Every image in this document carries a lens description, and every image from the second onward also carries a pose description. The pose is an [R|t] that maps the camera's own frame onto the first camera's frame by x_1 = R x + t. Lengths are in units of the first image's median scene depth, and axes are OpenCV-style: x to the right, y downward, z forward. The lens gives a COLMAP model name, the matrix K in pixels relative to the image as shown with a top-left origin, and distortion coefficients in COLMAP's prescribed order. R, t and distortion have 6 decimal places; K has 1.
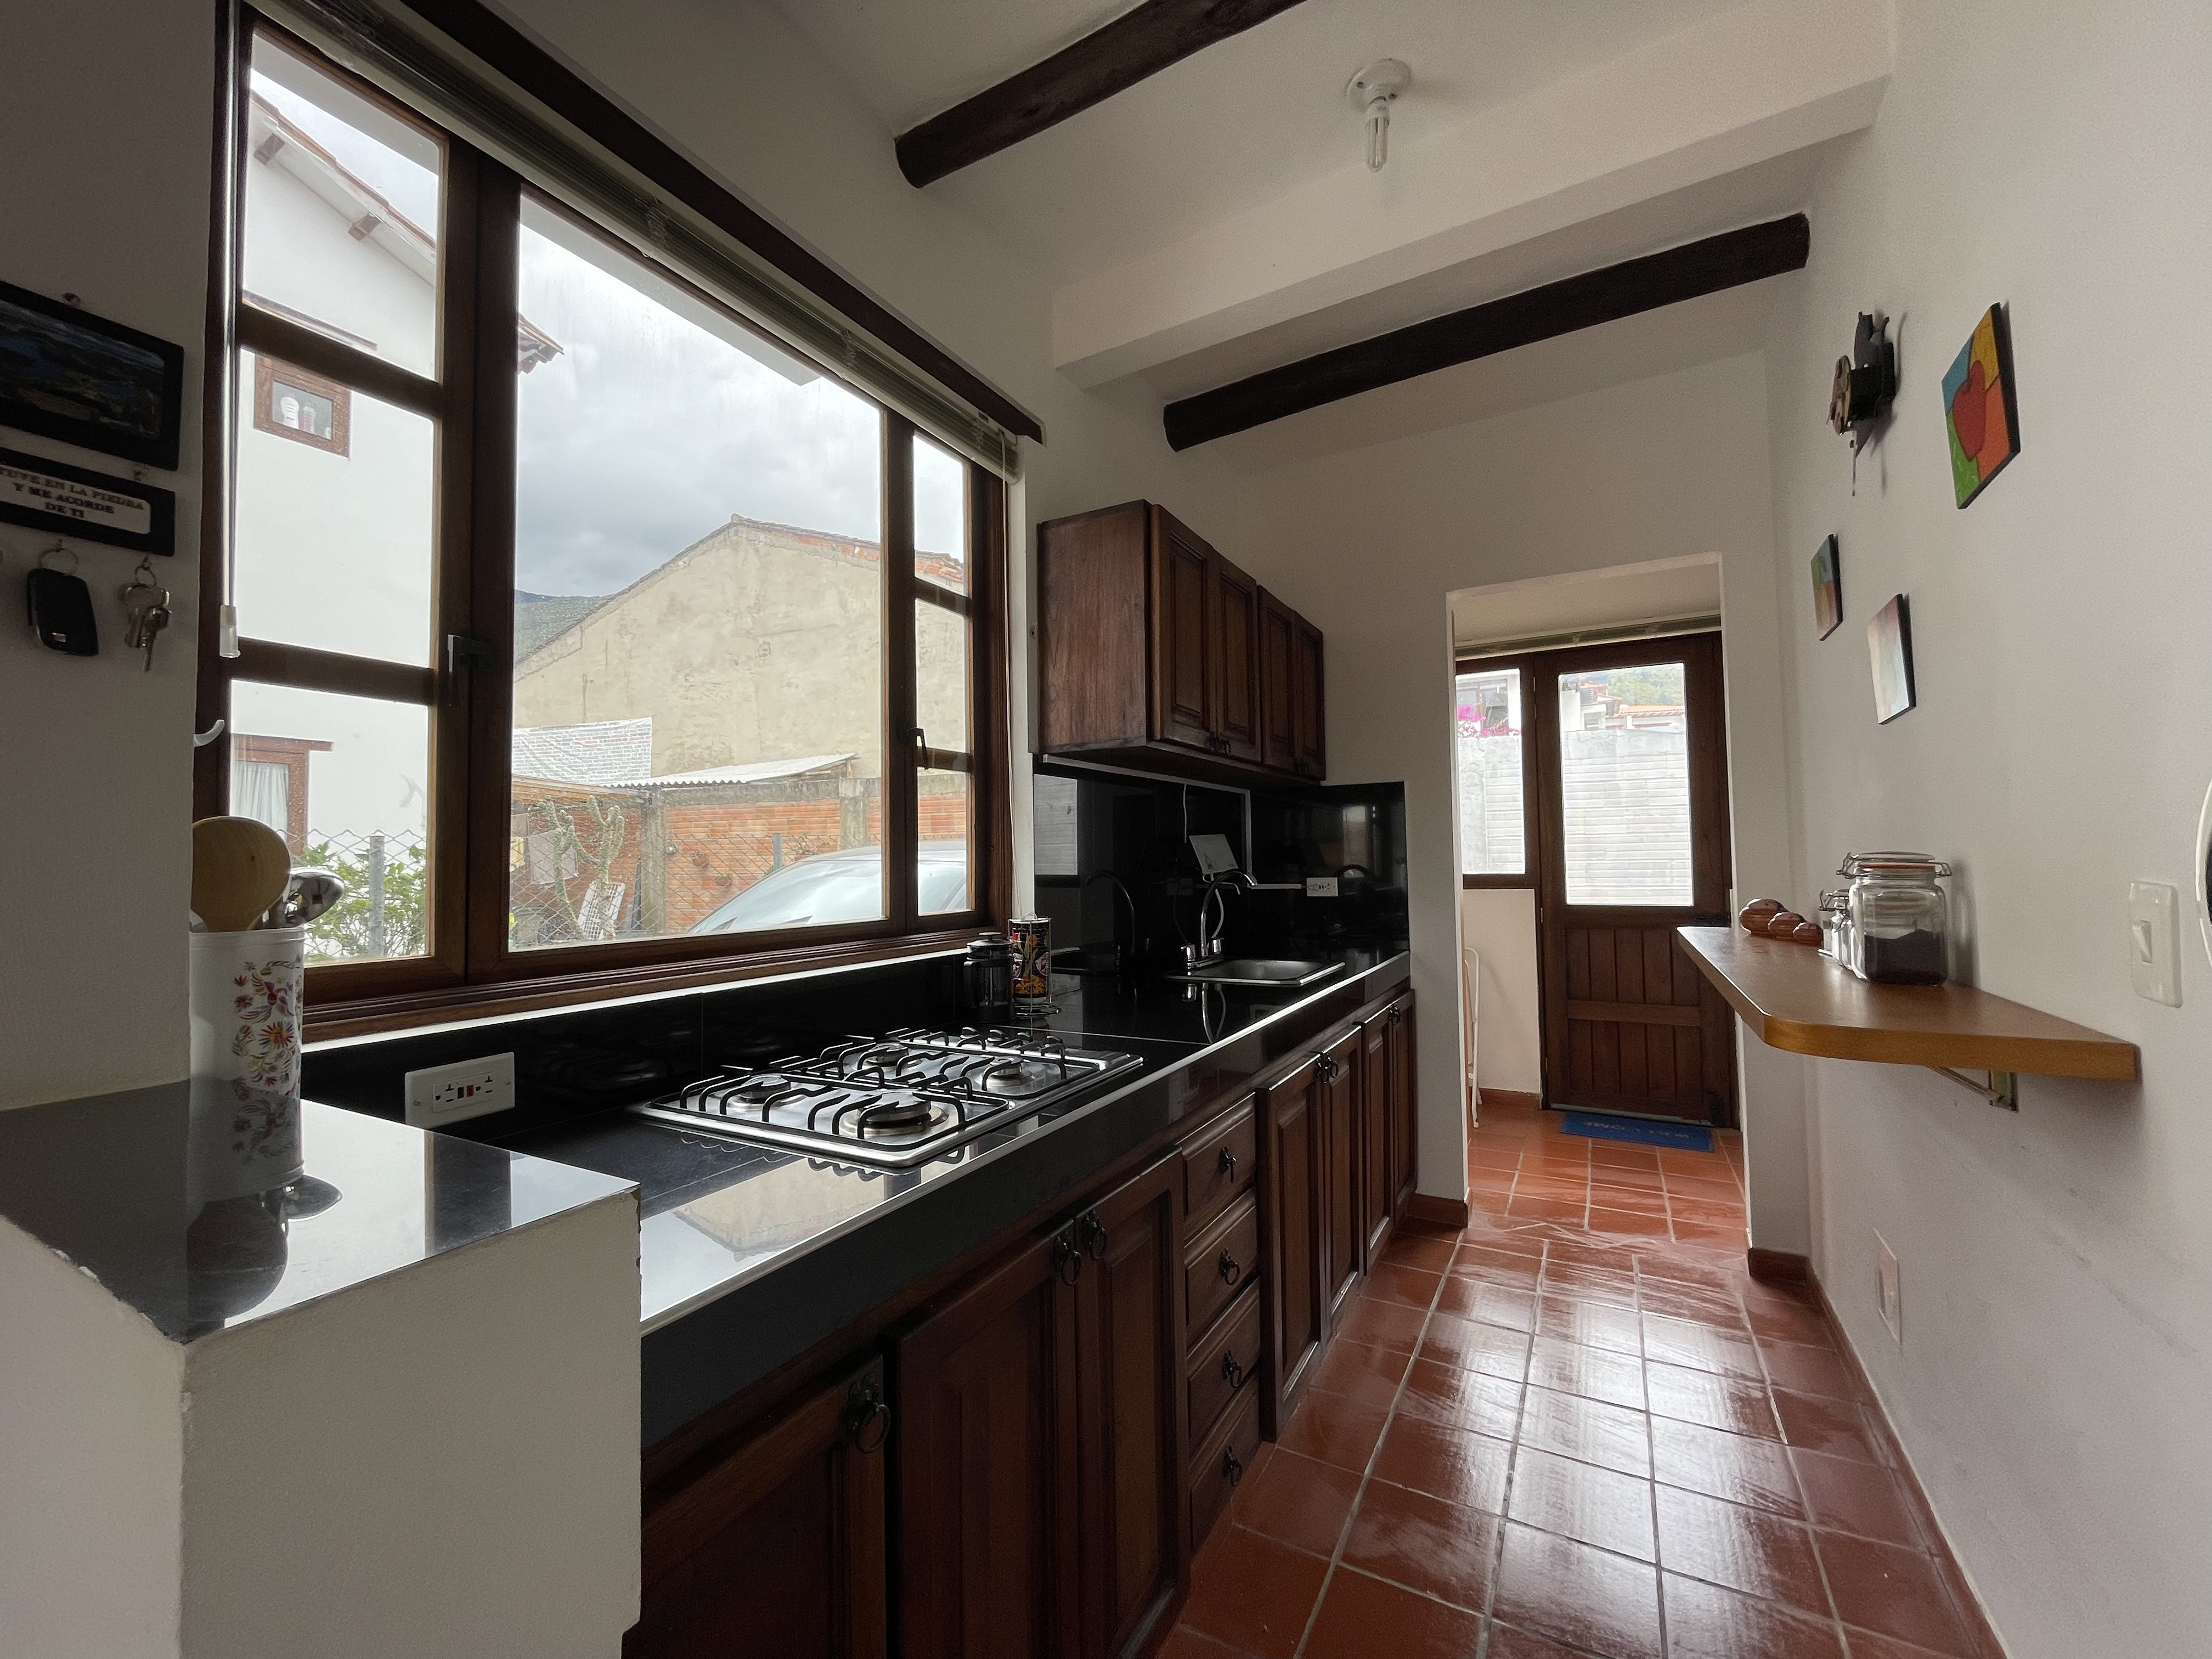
lens RADIAL K [[896.2, 0, 1106.0], [0, 896.2, 829.5], [0, 0, 1]] dist [-0.000350, -0.000764]
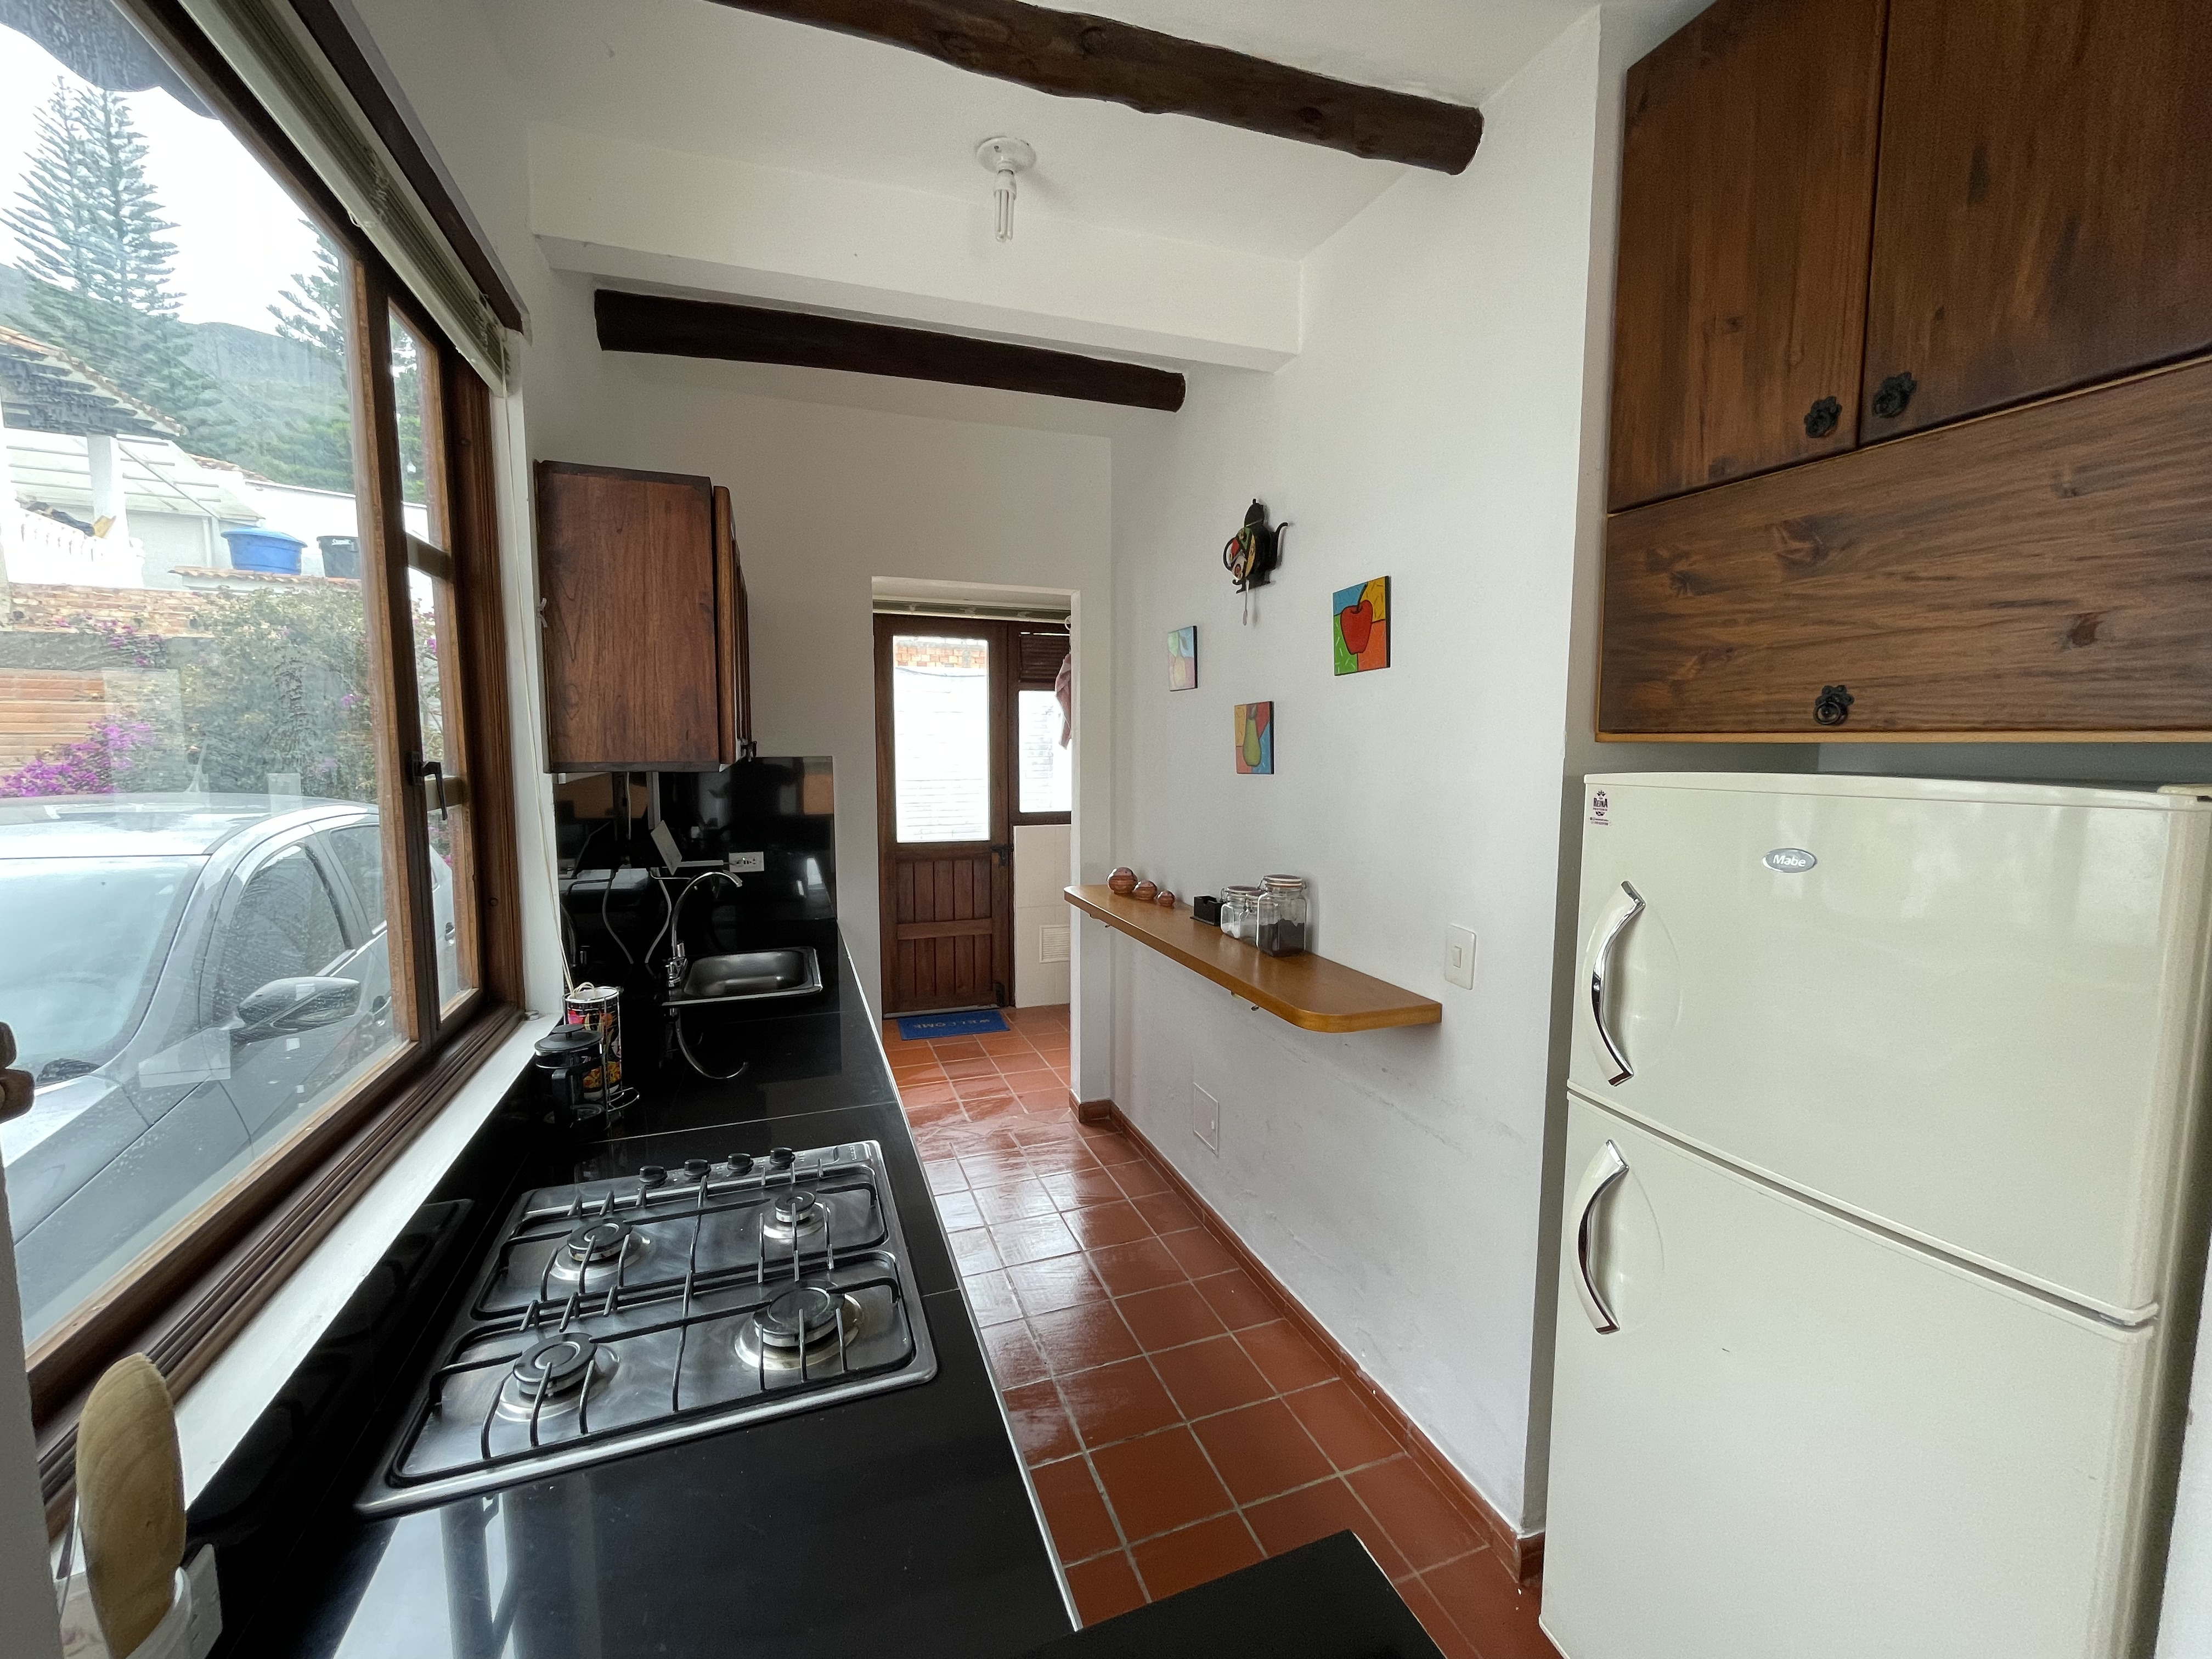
lens RADIAL K [[896.2, 0, 1106.0], [0, 896.2, 829.5], [0, 0, 1]] dist [-0.000350, -0.000764]
pose [[0.649260, -0.056603, 0.758457, -0.354514], [-0.043825, 0.992786, 0.111605, -0.142368], [-0.759303, -0.105700, 0.642096, 0.132679]]
